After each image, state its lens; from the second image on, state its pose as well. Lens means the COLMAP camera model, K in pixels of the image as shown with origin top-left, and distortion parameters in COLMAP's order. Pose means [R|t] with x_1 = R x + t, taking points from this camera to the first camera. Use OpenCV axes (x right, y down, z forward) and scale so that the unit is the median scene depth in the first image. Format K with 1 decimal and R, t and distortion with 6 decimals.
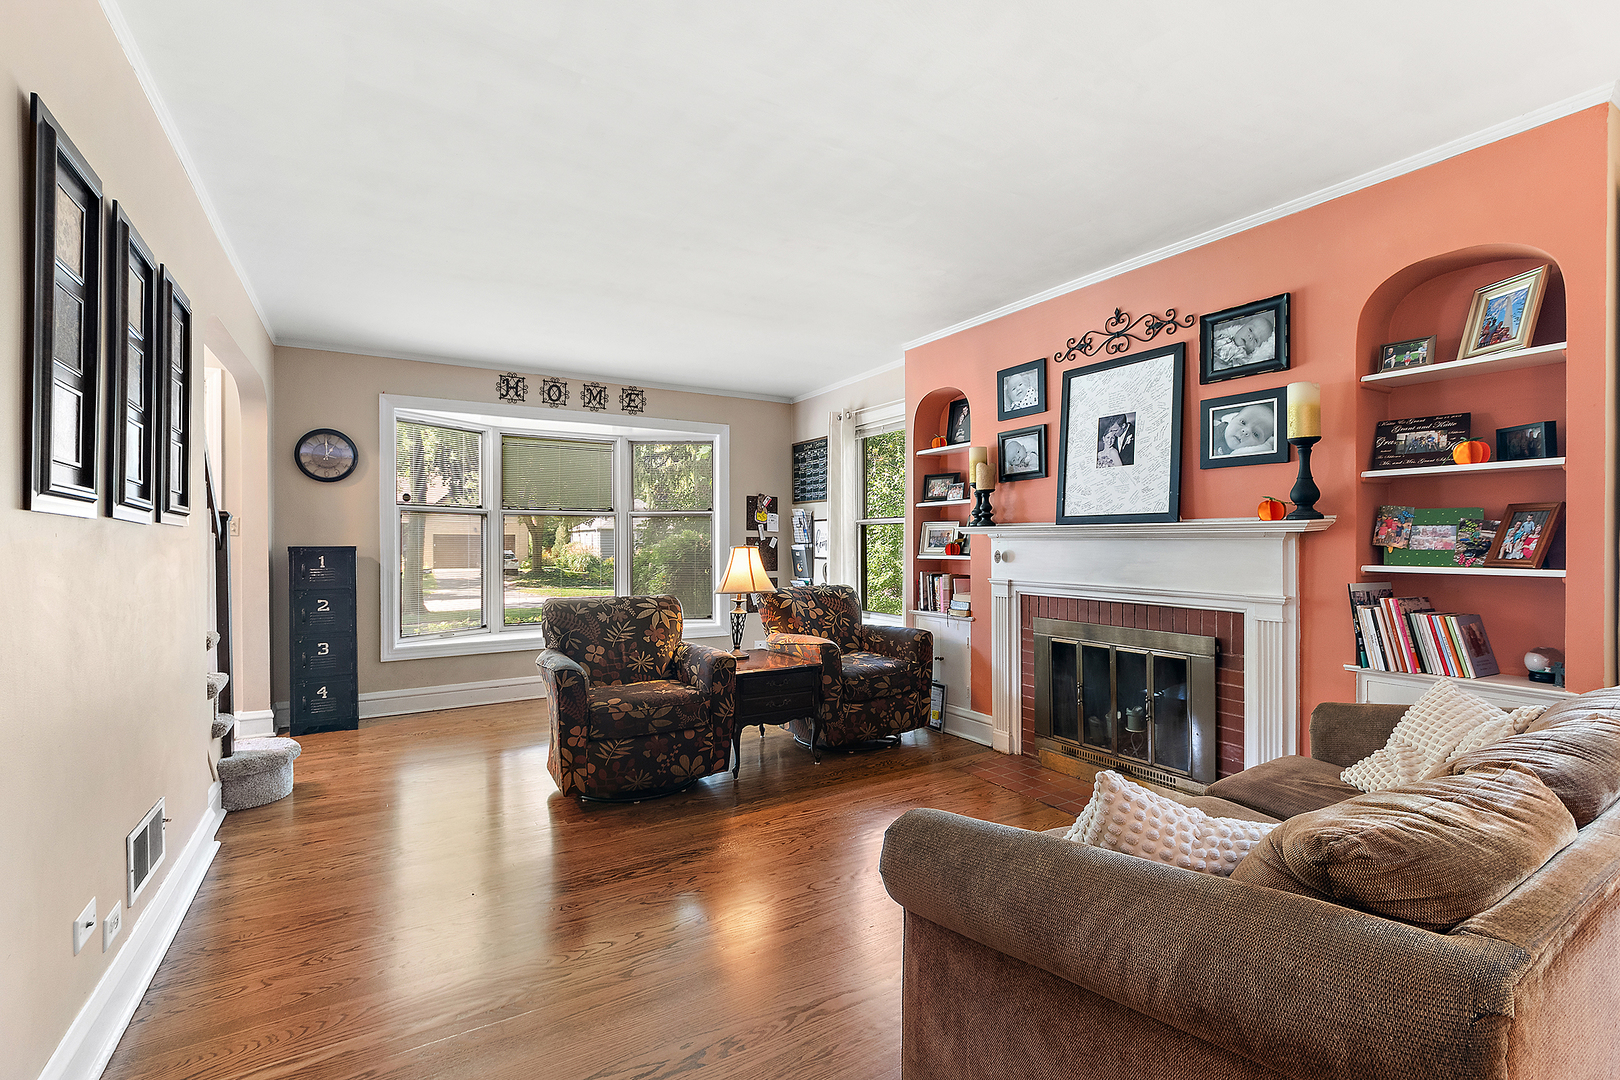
lens RADIAL K [[715.4, 0, 802.7], [0, 715.4, 539.8], [0, 0, 1]] dist [-0.009319, 0.001019]
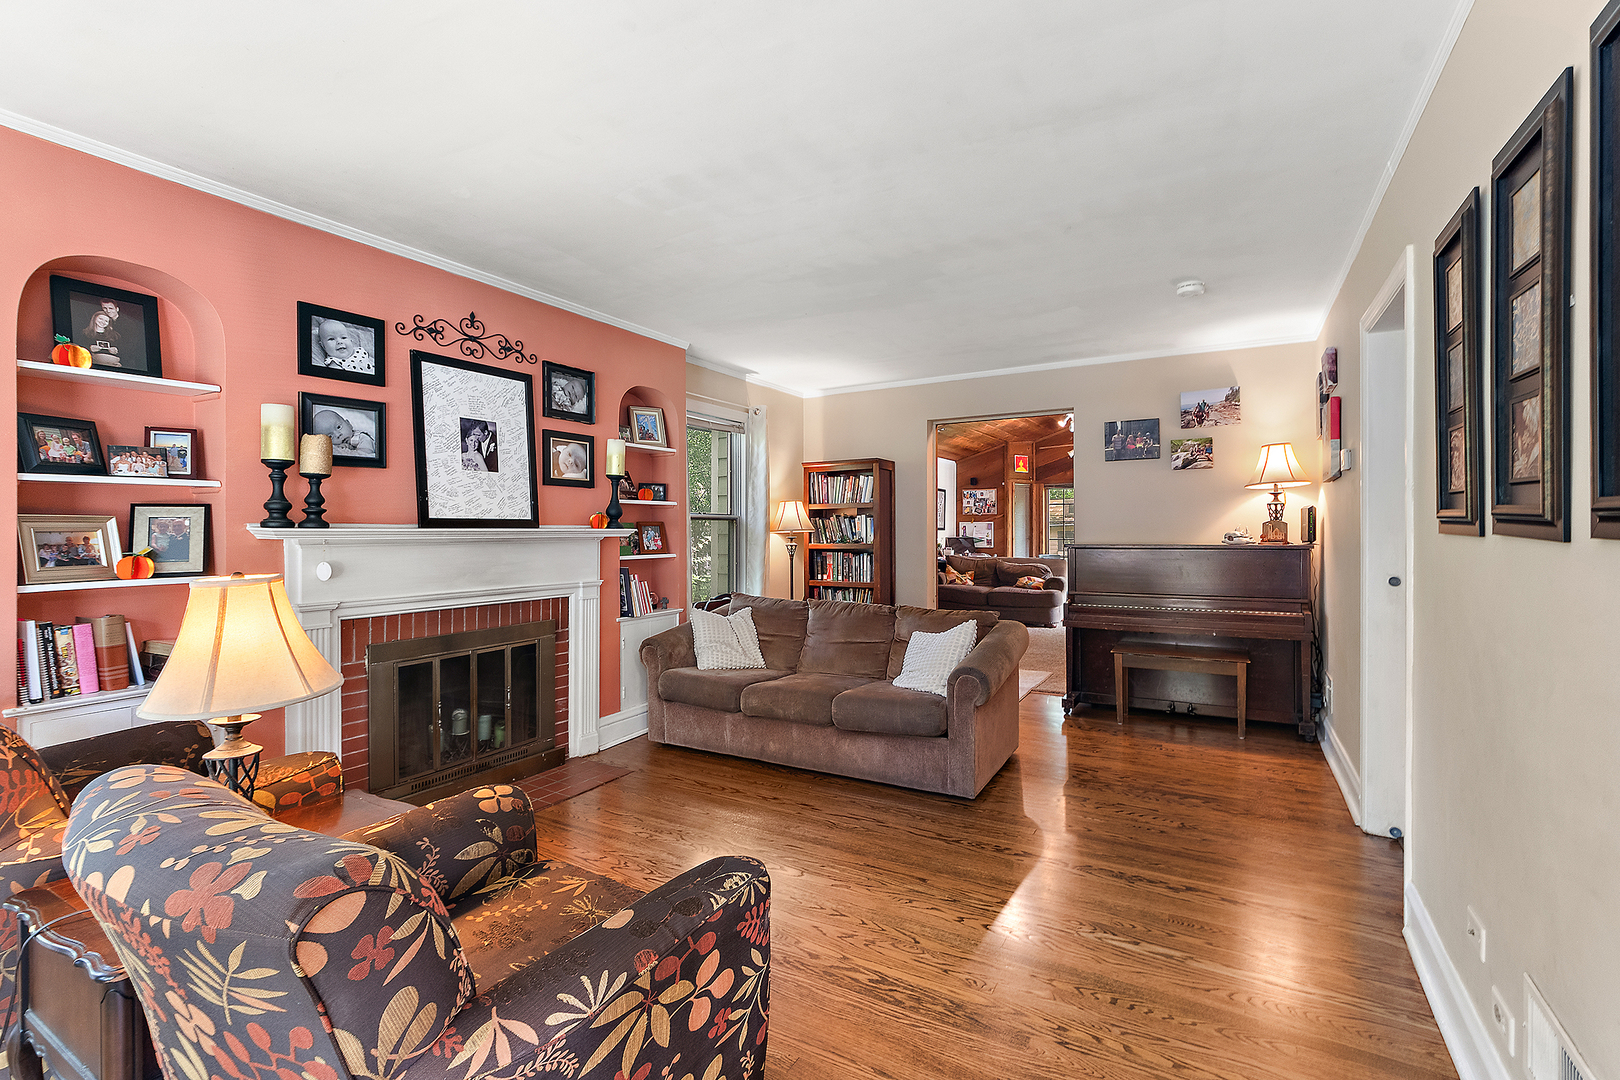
lens RADIAL K [[715.4, 0, 803.1], [0, 715.4, 533.7], [0, 0, 1]] dist [-0.009319, 0.001019]
pose [[-0.469944, 0.002802, 0.882692, -0.658482], [0.008336, 0.999964, 0.001263, -0.011654], [-0.882657, 0.007952, -0.469951, 1.062787]]
